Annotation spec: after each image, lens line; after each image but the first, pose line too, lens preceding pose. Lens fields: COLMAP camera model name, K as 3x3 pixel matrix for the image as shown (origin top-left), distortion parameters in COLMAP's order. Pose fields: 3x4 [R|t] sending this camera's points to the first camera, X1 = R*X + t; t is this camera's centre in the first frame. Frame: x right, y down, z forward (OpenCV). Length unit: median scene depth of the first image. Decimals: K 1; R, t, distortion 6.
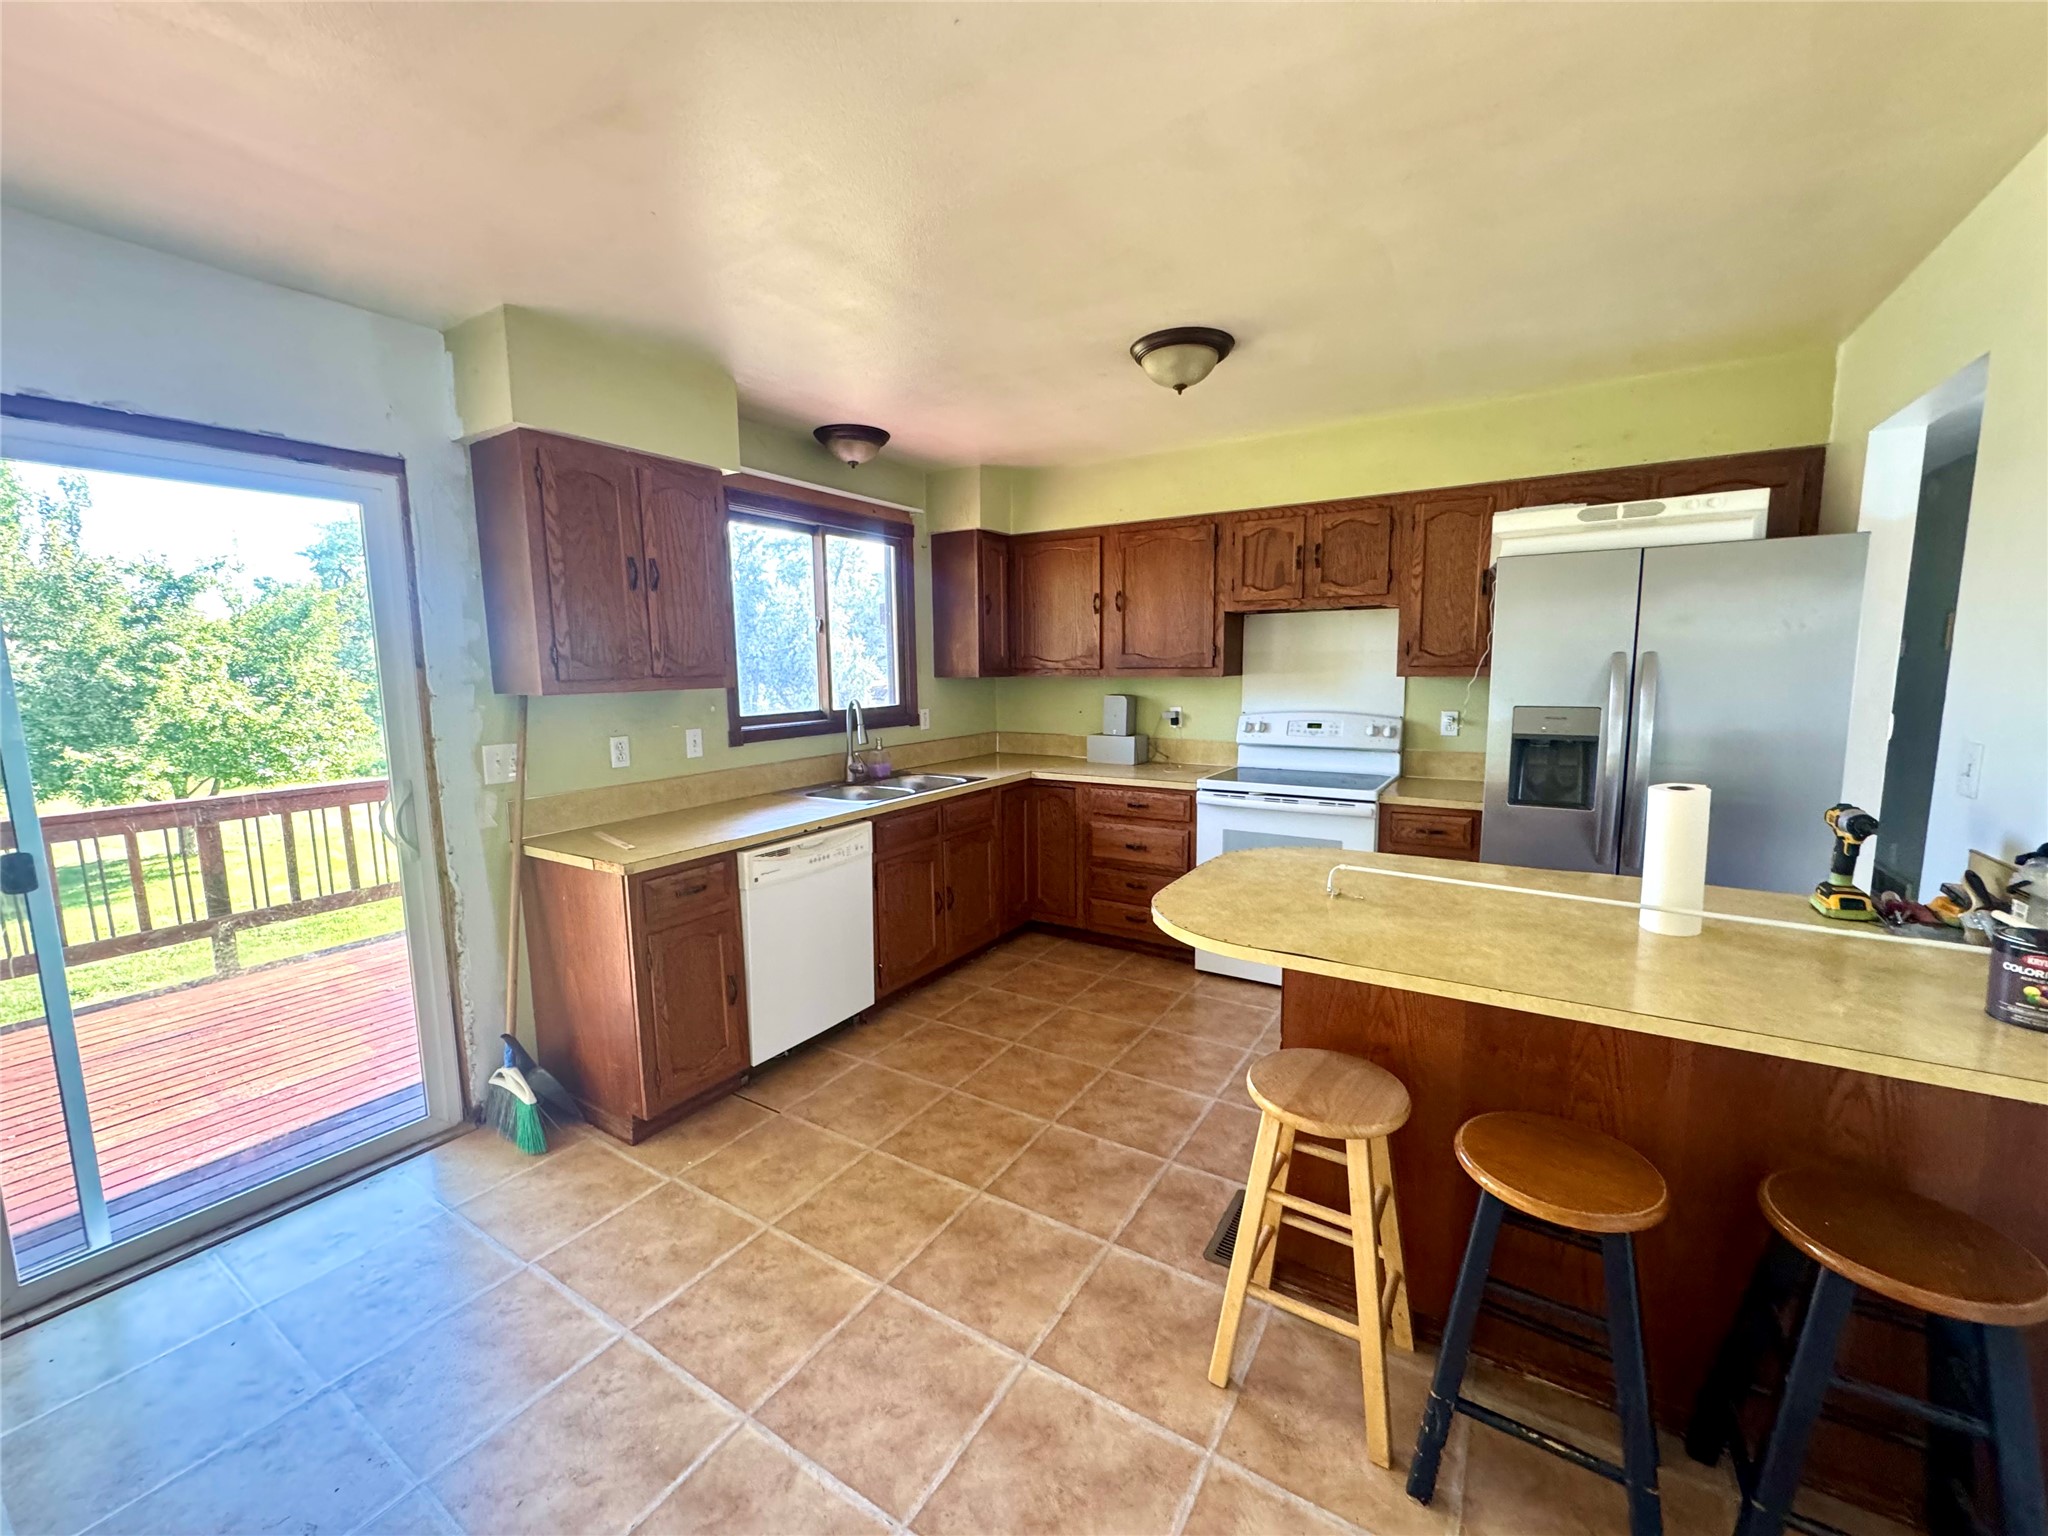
lens RADIAL K [[809.5, 0, 1024.0], [0, 809.5, 768.0], [0, 0, 1]] dist [-0.002639, -0.000110]
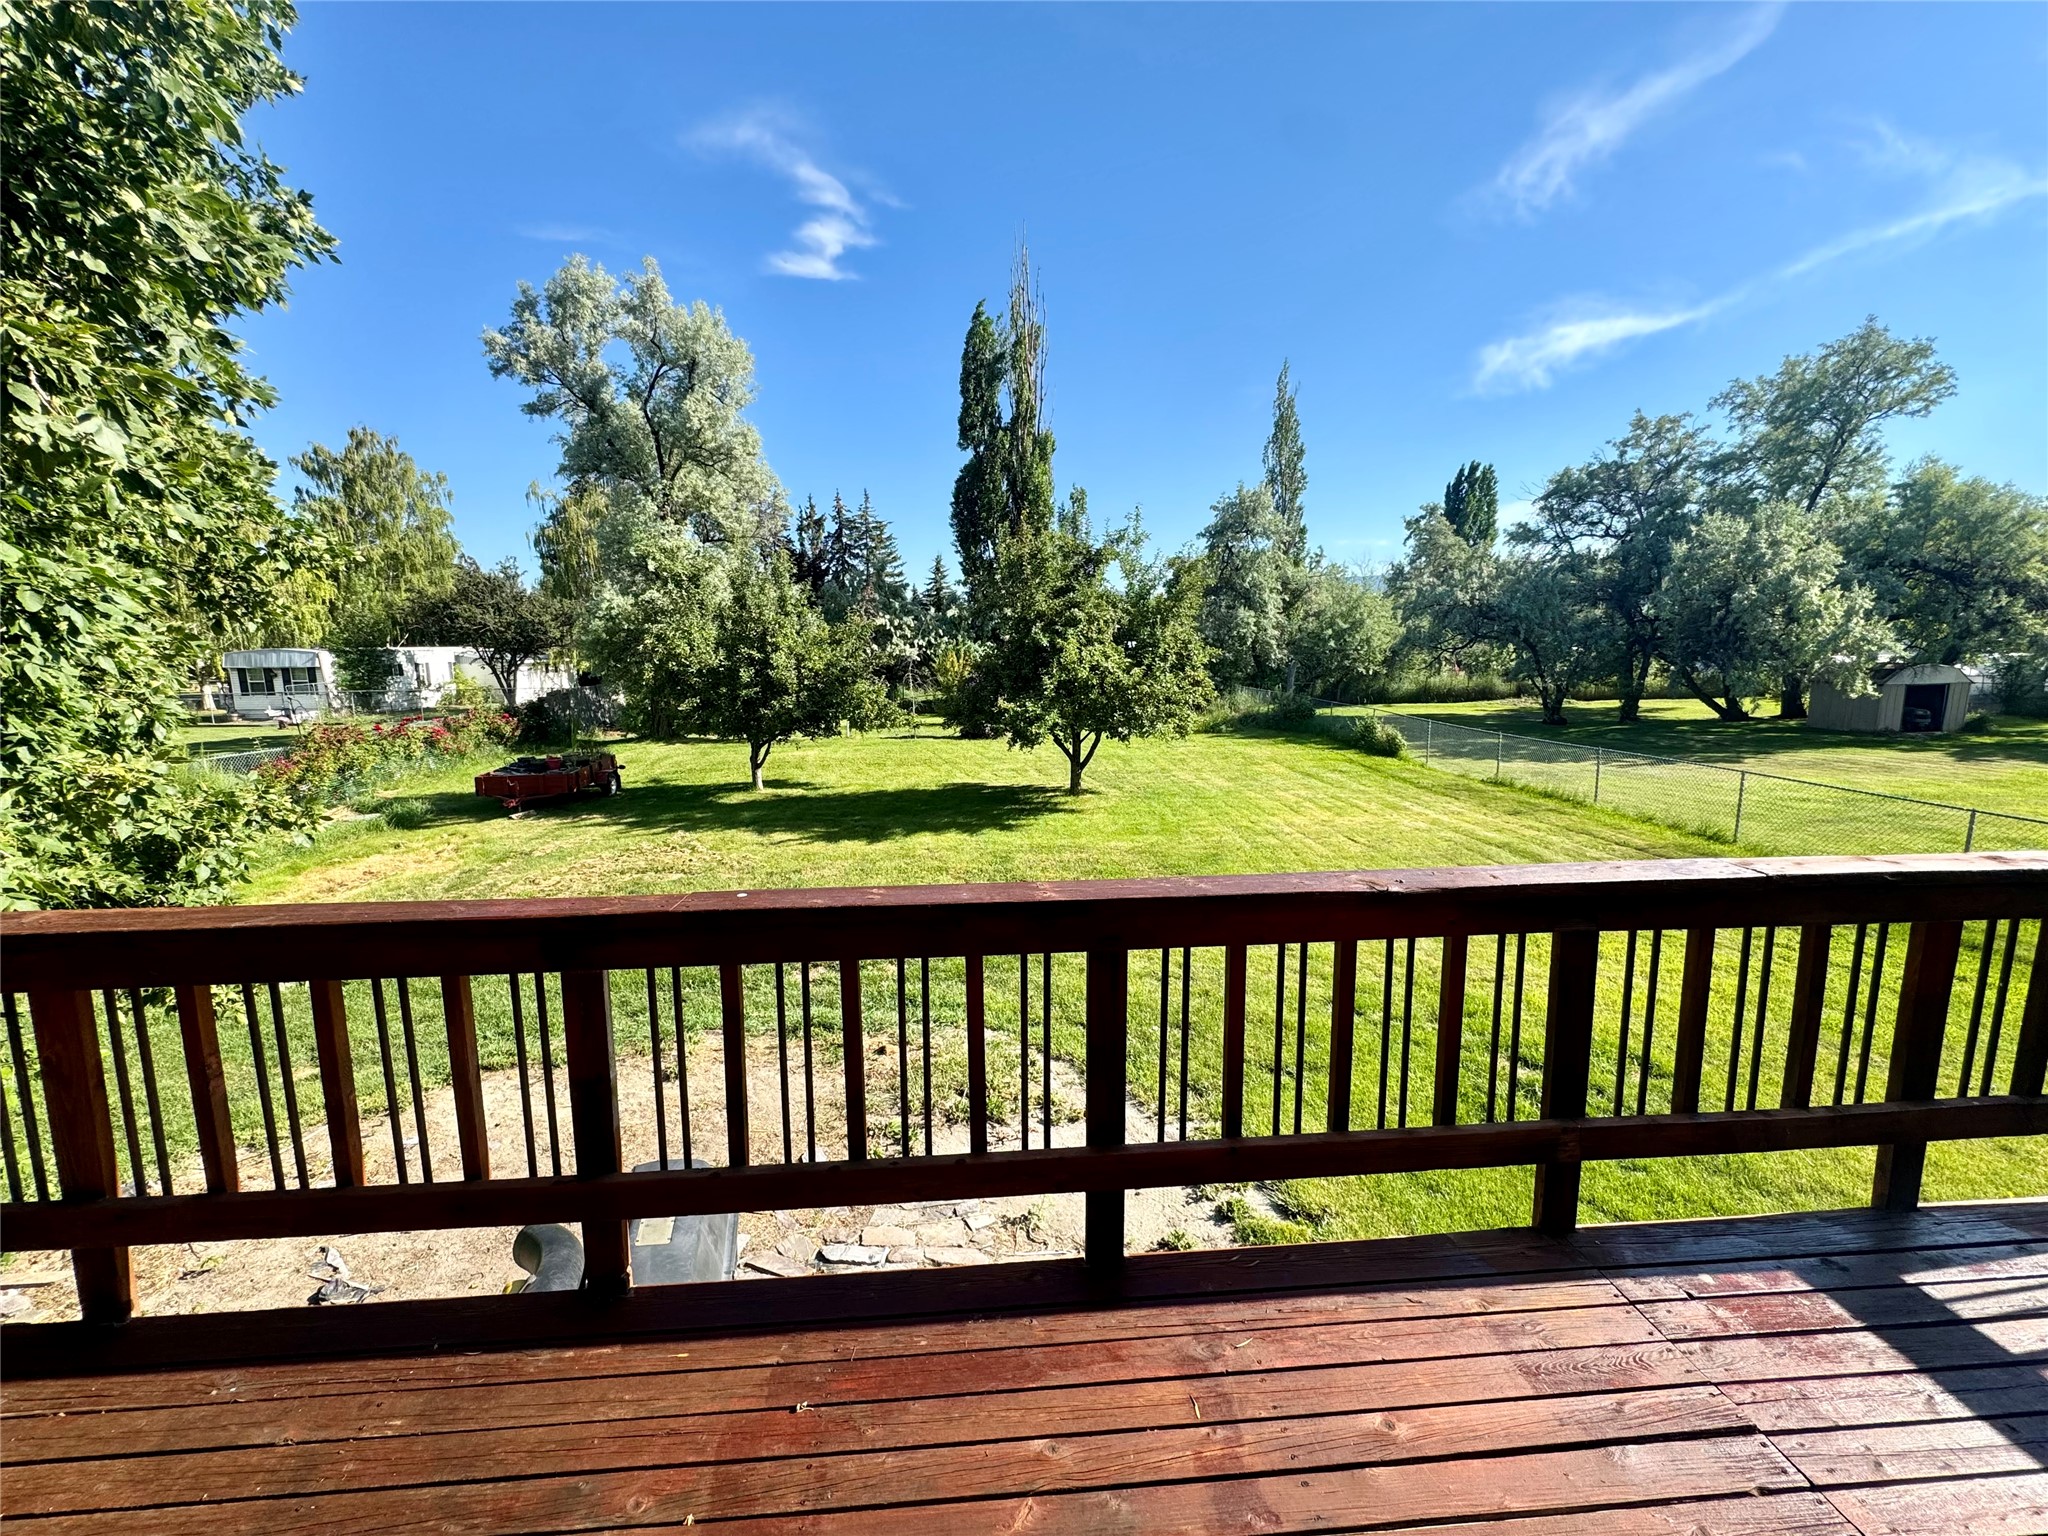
lens RADIAL K [[817.5, 0, 1026.3], [0, 817.5, 766.6], [0, 0, 1]] dist [-0.001175, -0.000032]
pose [[0.588460, 0.129430, -0.798100, -0.574591], [-0.101927, 0.991104, 0.085576, -0.098714], [0.802076, 0.030990, 0.596417, 0.978698]]
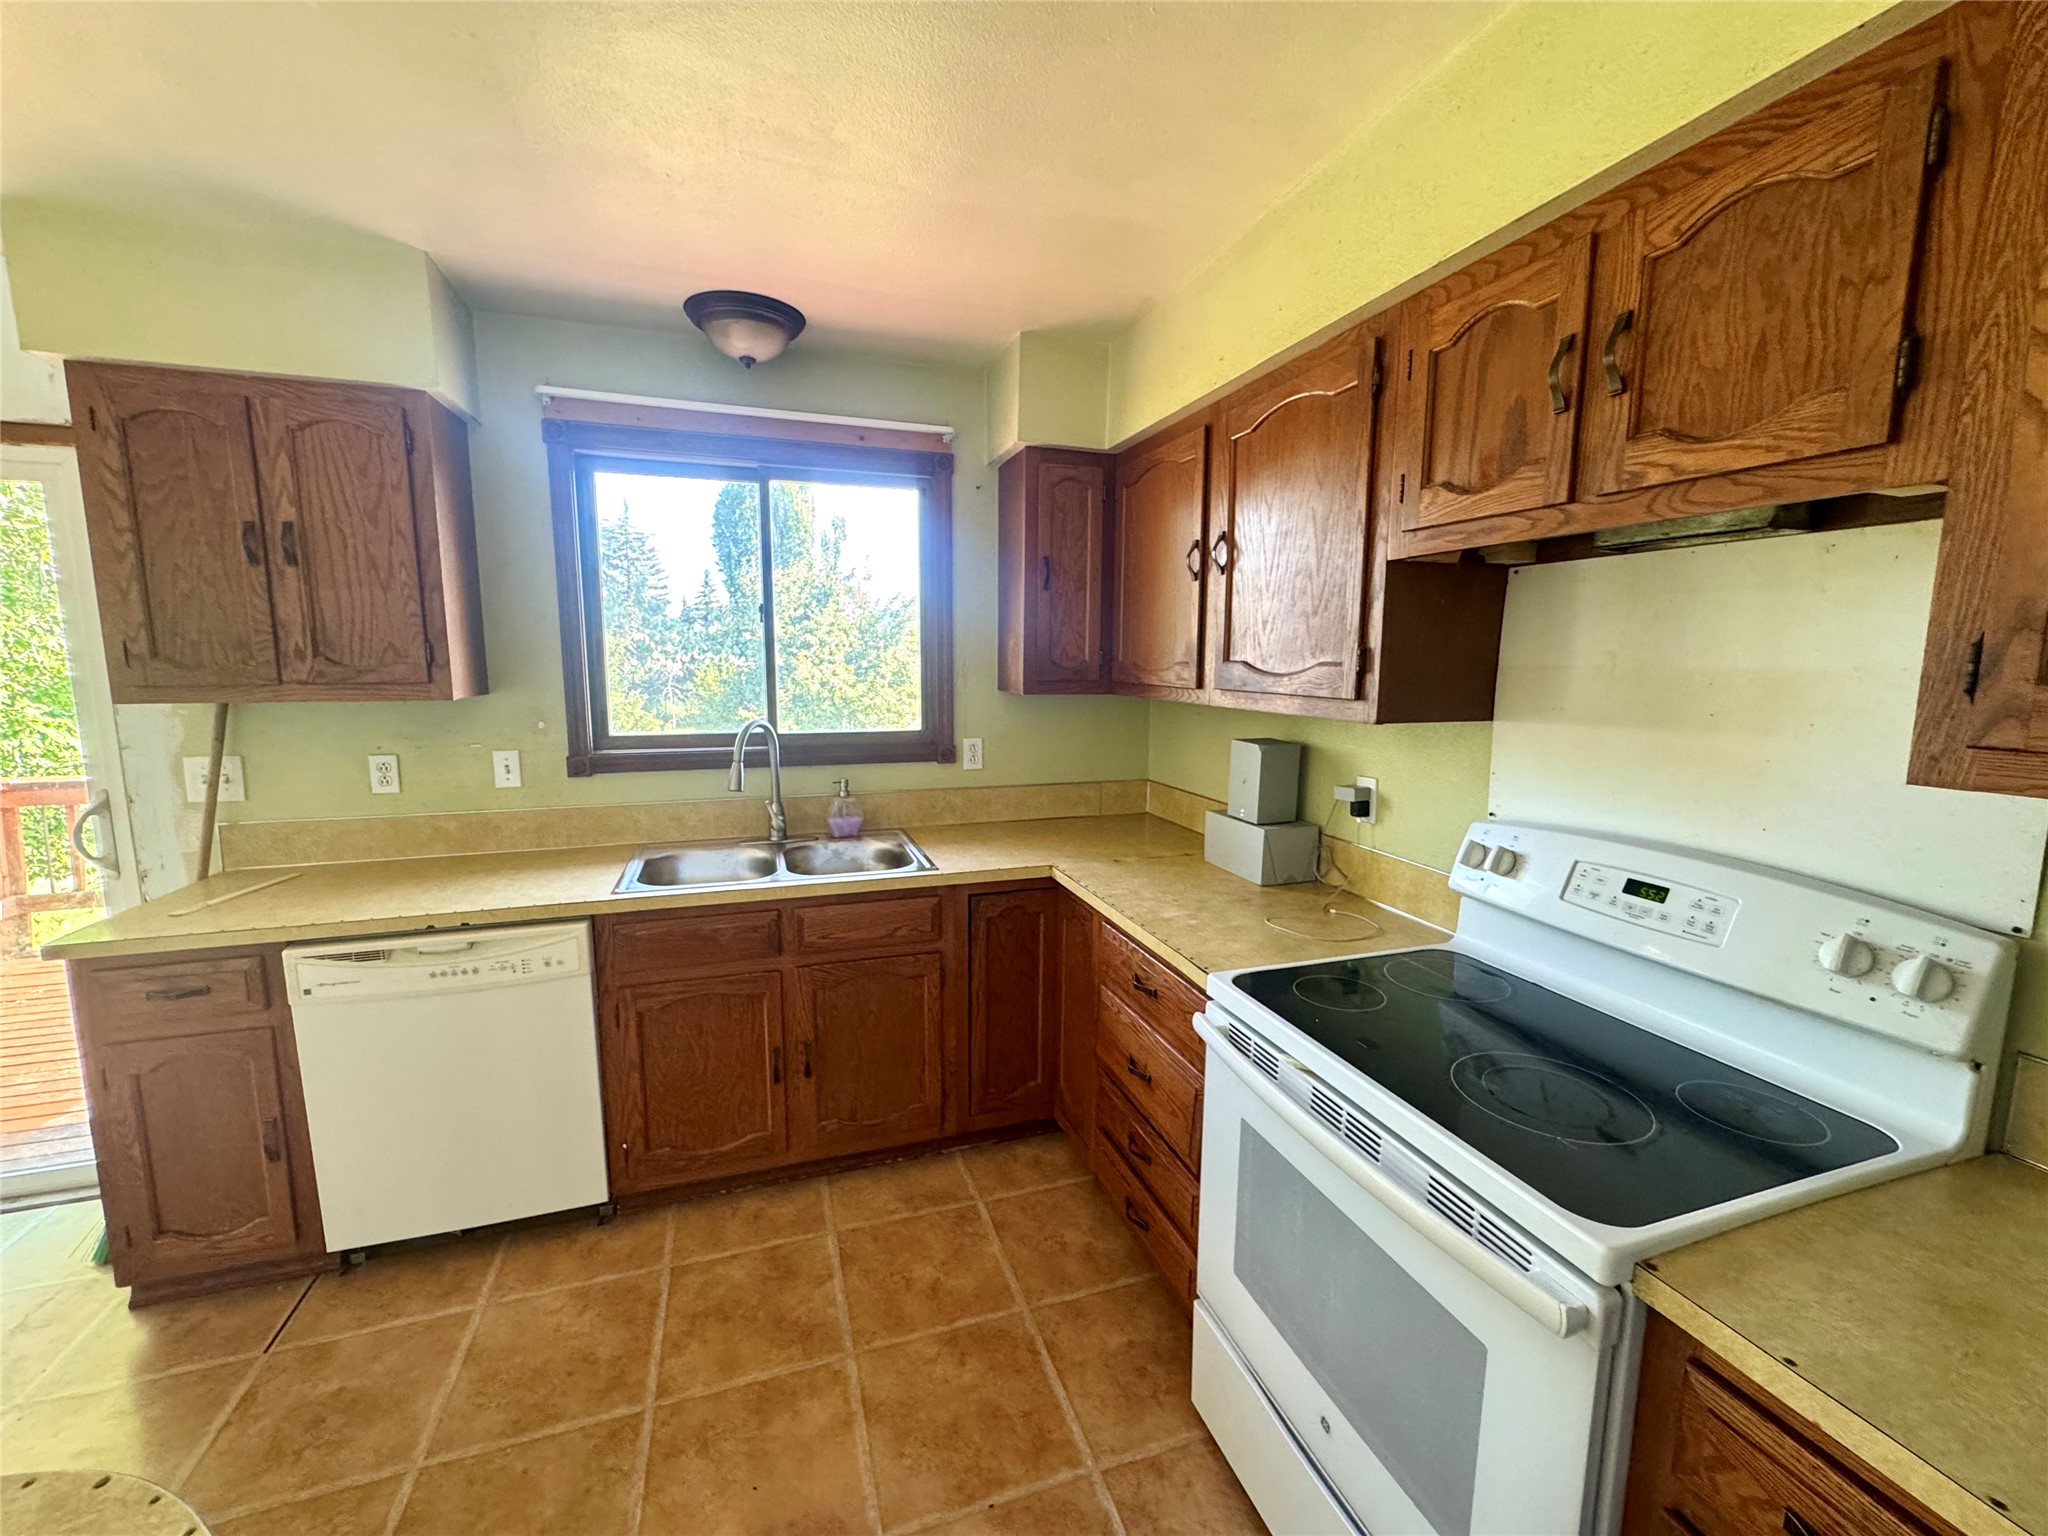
lens RADIAL K [[817.5, 0, 1026.3], [0, 817.5, 766.6], [0, 0, 1]] dist [-0.001175, -0.000032]
pose [[0.773382, 0.101853, -0.625705, 0.382473], [-0.098025, 0.994351, 0.040702, -0.095392], [0.626316, 0.029856, 0.778997, 0.601453]]
